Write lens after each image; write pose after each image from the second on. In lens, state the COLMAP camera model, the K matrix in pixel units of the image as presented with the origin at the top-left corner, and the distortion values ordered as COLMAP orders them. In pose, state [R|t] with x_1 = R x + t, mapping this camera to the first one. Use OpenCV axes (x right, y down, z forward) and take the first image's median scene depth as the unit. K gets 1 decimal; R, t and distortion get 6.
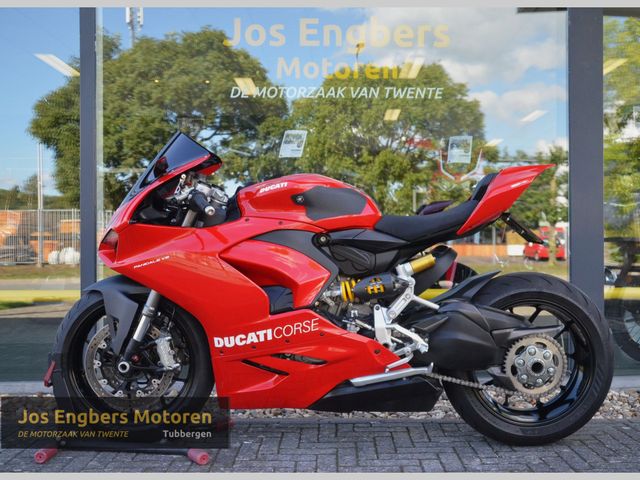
lens RADIAL K [[739.2, 0, 353.8], [0, 739.2, 239.0], [0, 0, 1]] dist [-0.025532, -0.013855]
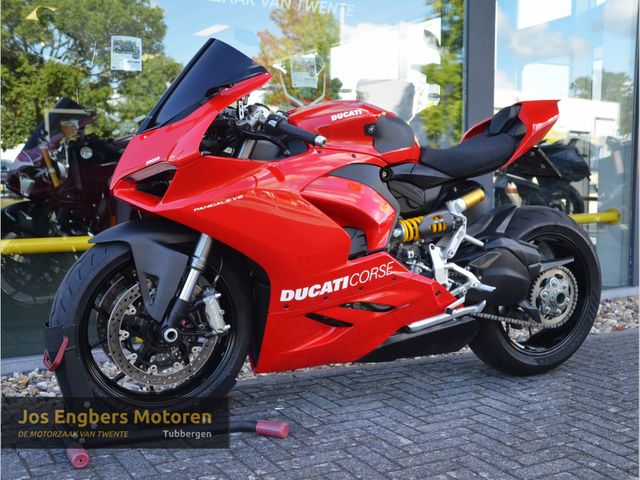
lens RADIAL K [[811.7, 0, 320.0], [0, 811.7, 240.0], [0, 0, 1]] dist [0.004120, 0.010135]
pose [[0.888425, -0.039914, 0.457283, -0.570425], [0.002829, 0.996670, 0.081497, -0.000849], [-0.459013, -0.071110, 0.885579, 0.151078]]
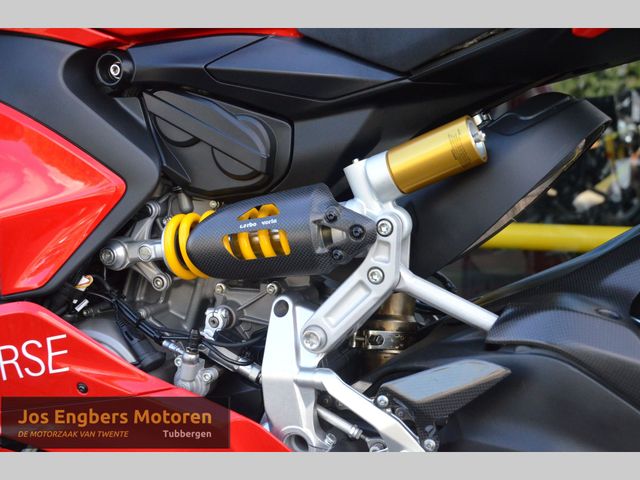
lens RADIAL K [[848.0, 0, 330.5], [0, 848.0, 243.3], [0, 0, 1]] dist [0.024974, 0.609584]
pose [[0.931649, 0.047129, -0.360290, 0.169760], [-0.005713, 0.993330, 0.115164, 0.029354], [0.363315, -0.105234, 0.925704, 0.703039]]
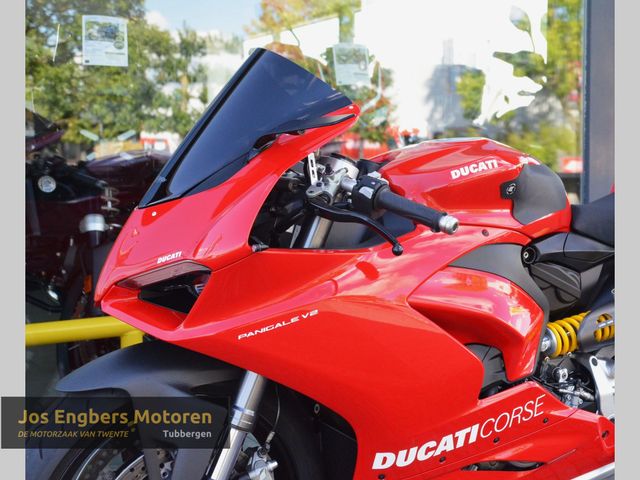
lens RADIAL K [[983.2, 0, 386.2], [0, 983.2, 225.9], [0, 0, 1]] dist [0.037135, 0.106539]
pose [[0.861453, -0.040480, 0.506221, -0.528211], [0.005952, 0.997554, 0.069640, -0.077526], [-0.507802, -0.056979, 0.859587, 0.392901]]
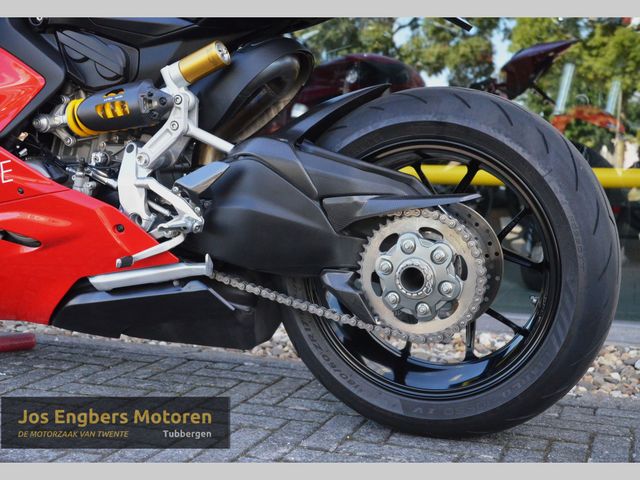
lens RADIAL K [[848.0, 0, 330.5], [0, 848.0, 243.3], [0, 0, 1]] dist [0.024974, 0.609584]
pose [[0.928159, 0.051837, -0.368557, 0.400695], [-0.016496, 0.995010, 0.098406, 0.098781], [0.371819, -0.085256, 0.924382, 0.477129]]
